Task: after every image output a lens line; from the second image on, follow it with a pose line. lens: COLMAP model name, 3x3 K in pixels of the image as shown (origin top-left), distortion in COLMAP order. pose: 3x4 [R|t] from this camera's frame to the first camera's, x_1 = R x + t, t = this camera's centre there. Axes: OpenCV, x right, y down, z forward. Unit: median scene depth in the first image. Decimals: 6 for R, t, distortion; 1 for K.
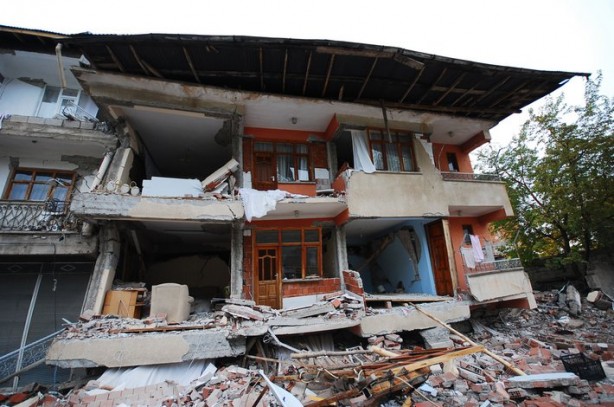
lens RADIAL K [[268.4, 0, 307.4], [0, 268.4, 209.3], [0, 0, 1]] dist [-0.000699, 0.000020]
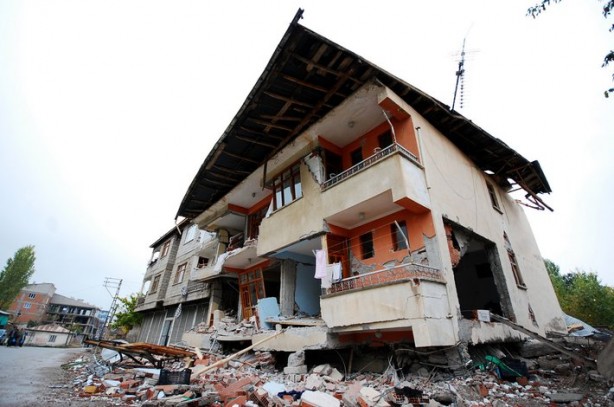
lens RADIAL K [[268.4, 0, 307.4], [0, 268.4, 209.3], [0, 0, 1]] dist [-0.000699, 0.000020]
pose [[0.448907, -0.320640, -0.834070, 1.387845], [0.247692, 0.941478, -0.228620, 0.164828], [0.858563, -0.103964, 0.502057, 0.544041]]
